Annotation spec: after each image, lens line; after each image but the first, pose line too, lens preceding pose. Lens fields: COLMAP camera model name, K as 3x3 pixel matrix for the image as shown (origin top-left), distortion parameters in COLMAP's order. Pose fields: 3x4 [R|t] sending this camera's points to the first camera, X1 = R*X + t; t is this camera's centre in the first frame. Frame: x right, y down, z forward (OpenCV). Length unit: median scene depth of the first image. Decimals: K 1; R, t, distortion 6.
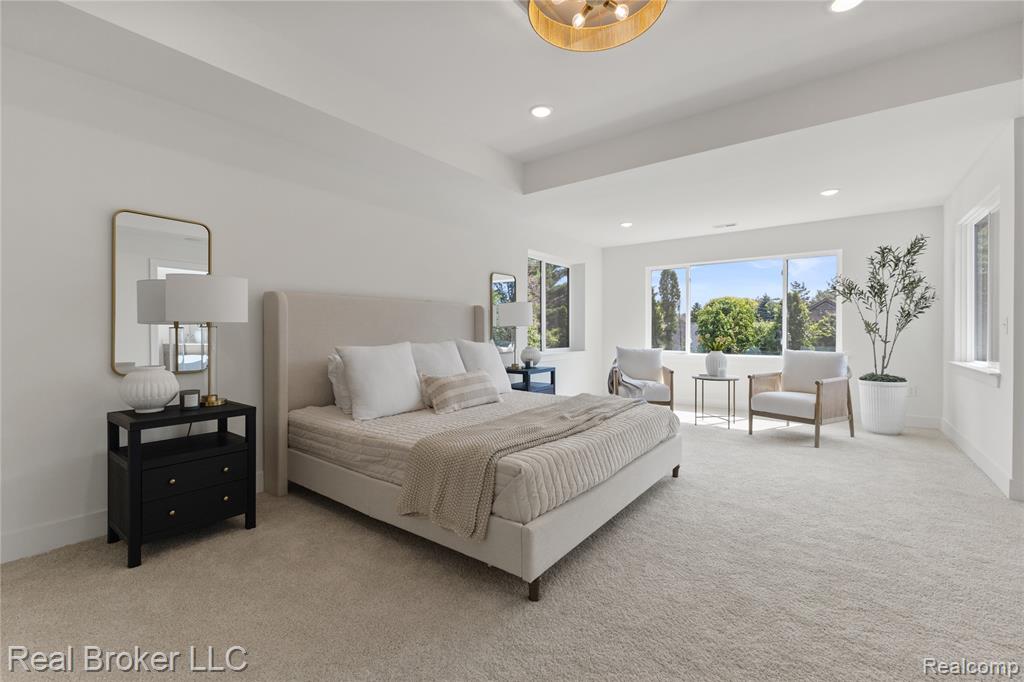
lens RADIAL K [[441.3, 0, 512.5], [0, 441.3, 329.5], [0, 0, 1]] dist [0.001426, -0.000144]
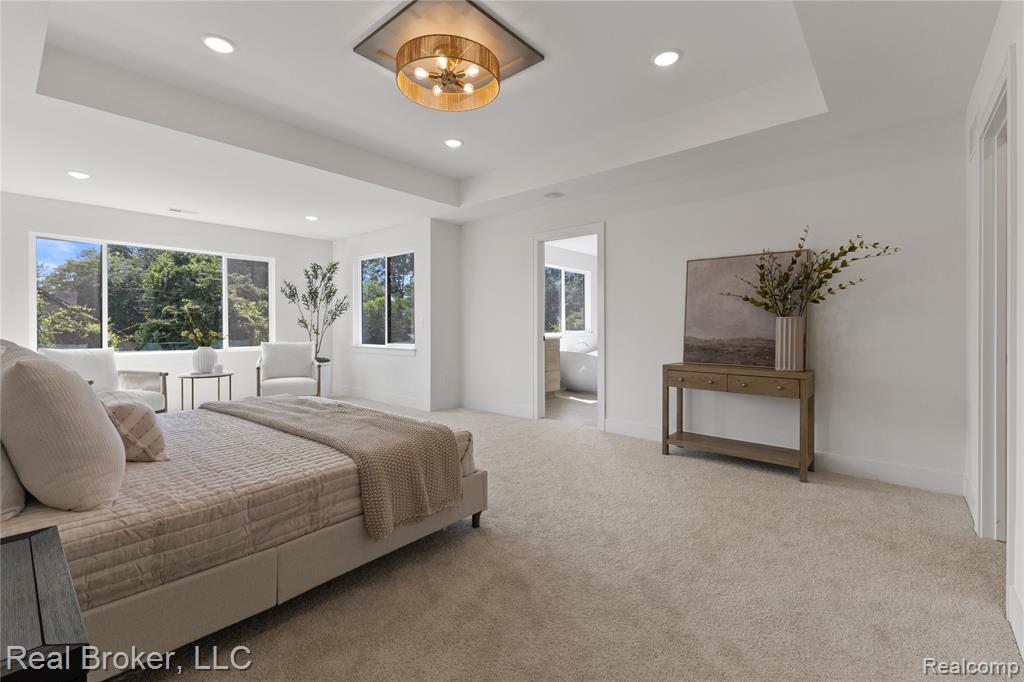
lens RADIAL K [[441.3, 0, 512.5], [0, 441.3, 329.5], [0, 0, 1]] dist [0.001426, -0.000144]
pose [[0.062534, -0.005939, 0.998025, -0.478126], [0.000276, 0.999982, 0.005933, 0.006750], [-0.998043, -0.000095, 0.062534, 0.311588]]
